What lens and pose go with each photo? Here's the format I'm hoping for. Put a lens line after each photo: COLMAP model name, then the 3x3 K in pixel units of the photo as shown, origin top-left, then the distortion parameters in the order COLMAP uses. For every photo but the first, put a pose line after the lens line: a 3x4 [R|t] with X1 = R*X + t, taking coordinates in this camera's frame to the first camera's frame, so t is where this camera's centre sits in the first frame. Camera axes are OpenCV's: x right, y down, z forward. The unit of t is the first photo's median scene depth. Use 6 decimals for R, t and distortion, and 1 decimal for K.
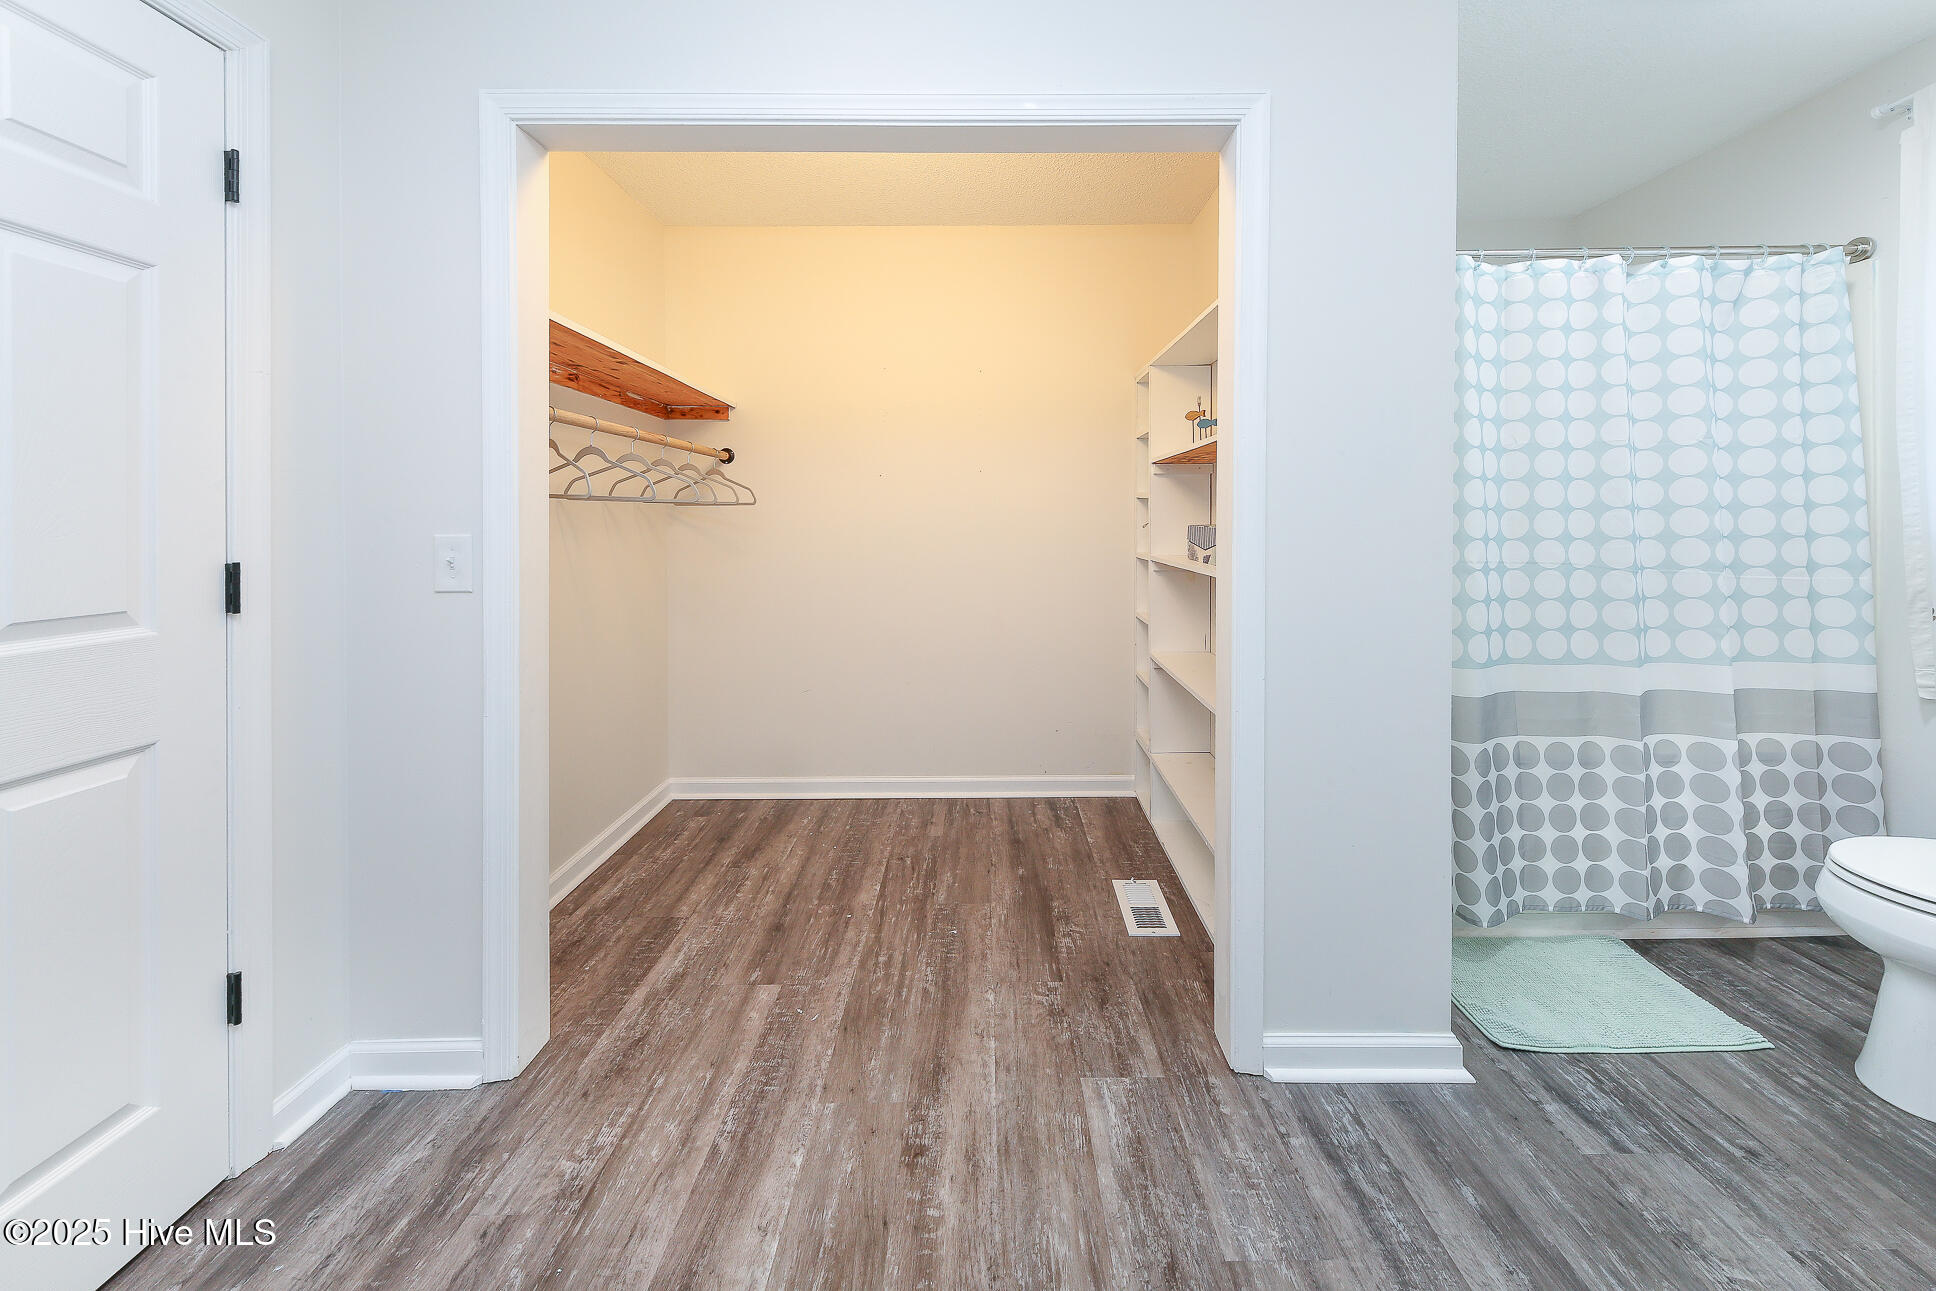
lens RADIAL K [[678.7, 0, 995.8], [0, 678.7, 739.4], [0, 0, 1]] dist [-0.005576, -0.002145]
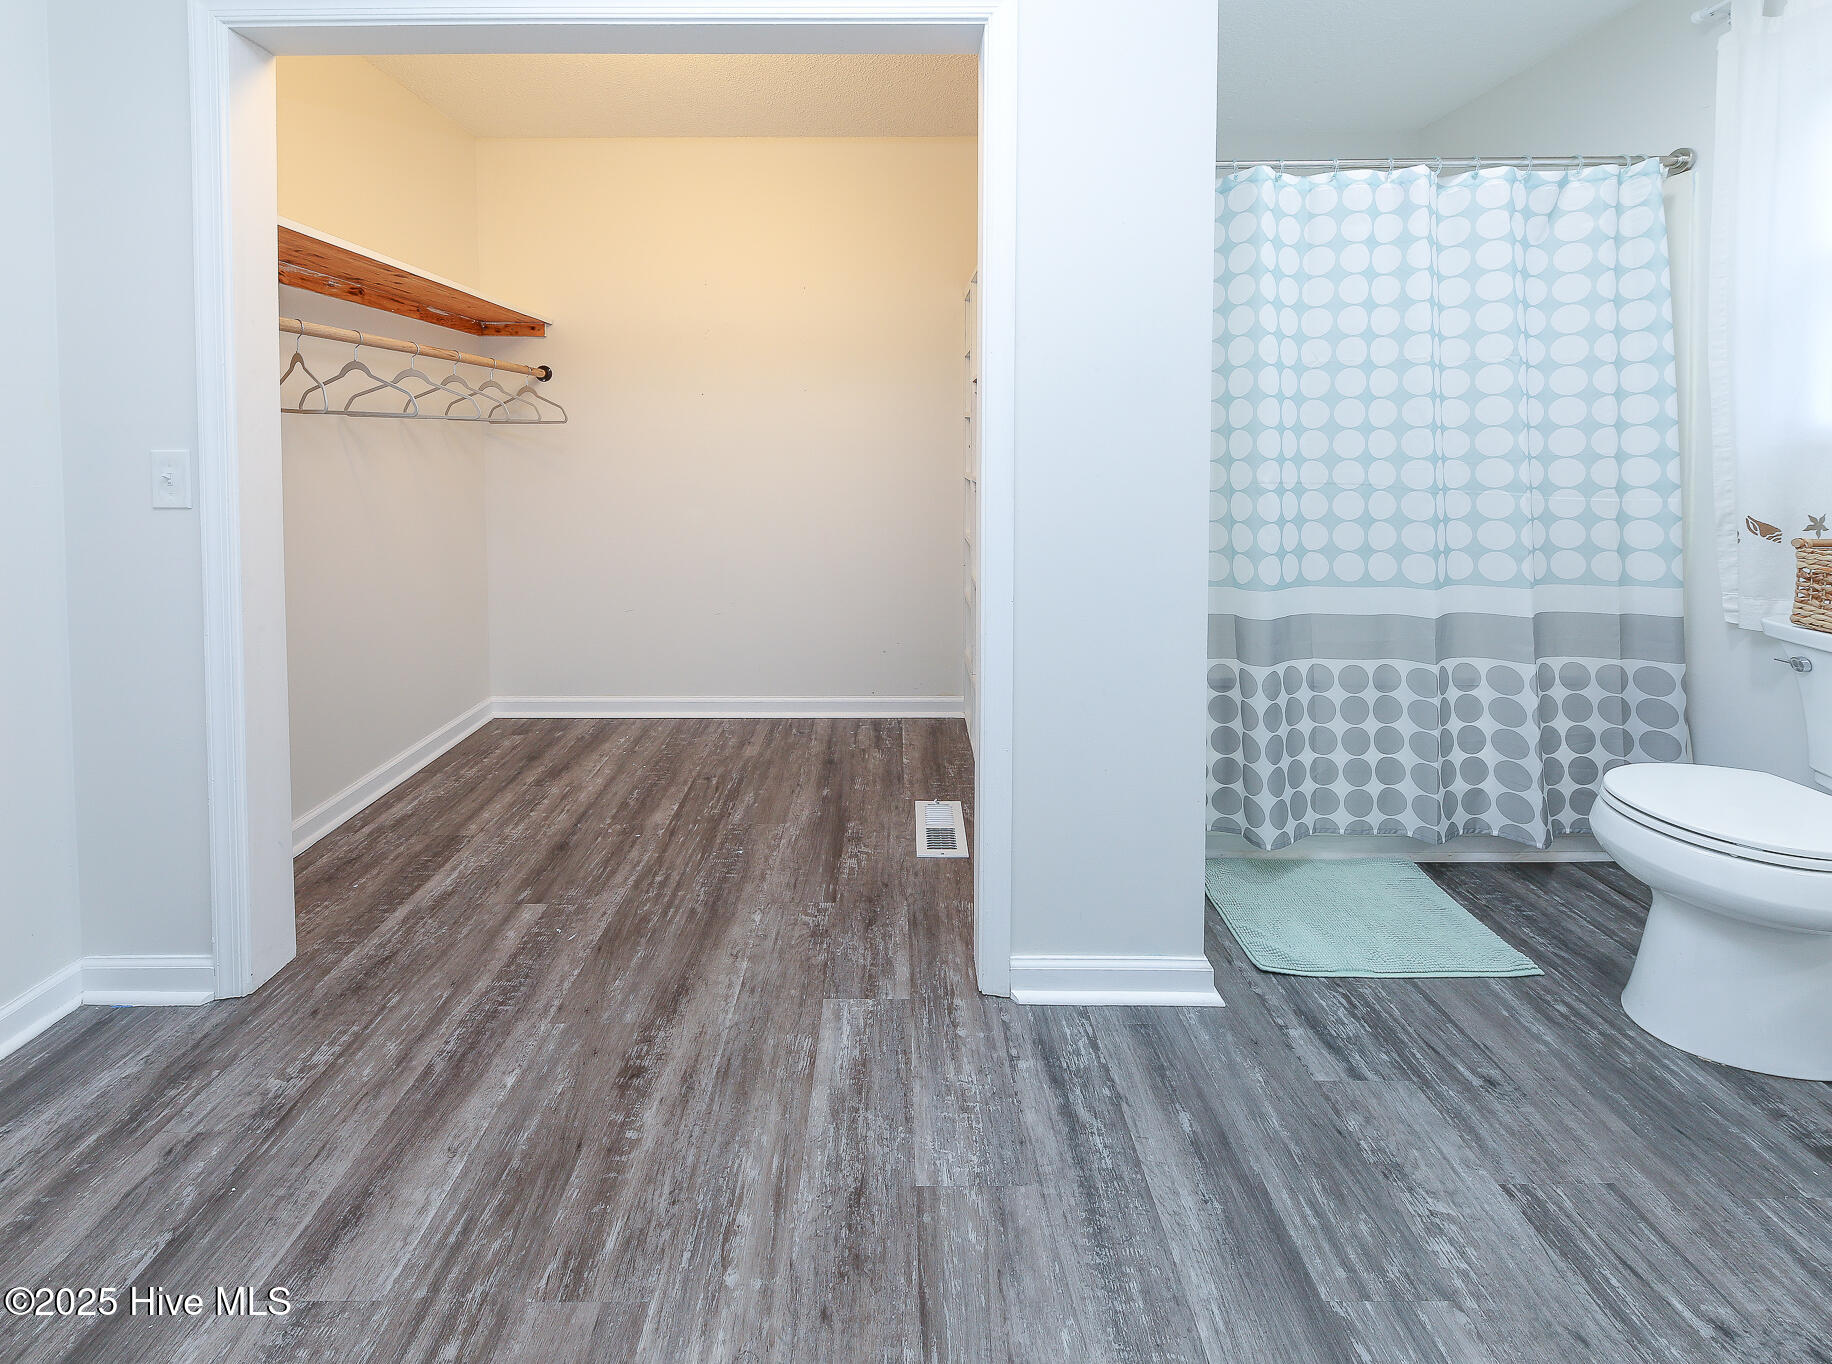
lens RADIAL K [[662.8, 0, 909.2], [0, 662.8, 675.8], [0, 0, 1]] dist [-0.002676, -0.002964]
pose [[0.999987, 0.004603, -0.002332, 0.192409], [-0.004551, 0.999751, 0.021852, 0.001460], [0.002432, -0.021841, 0.999759, 0.027380]]
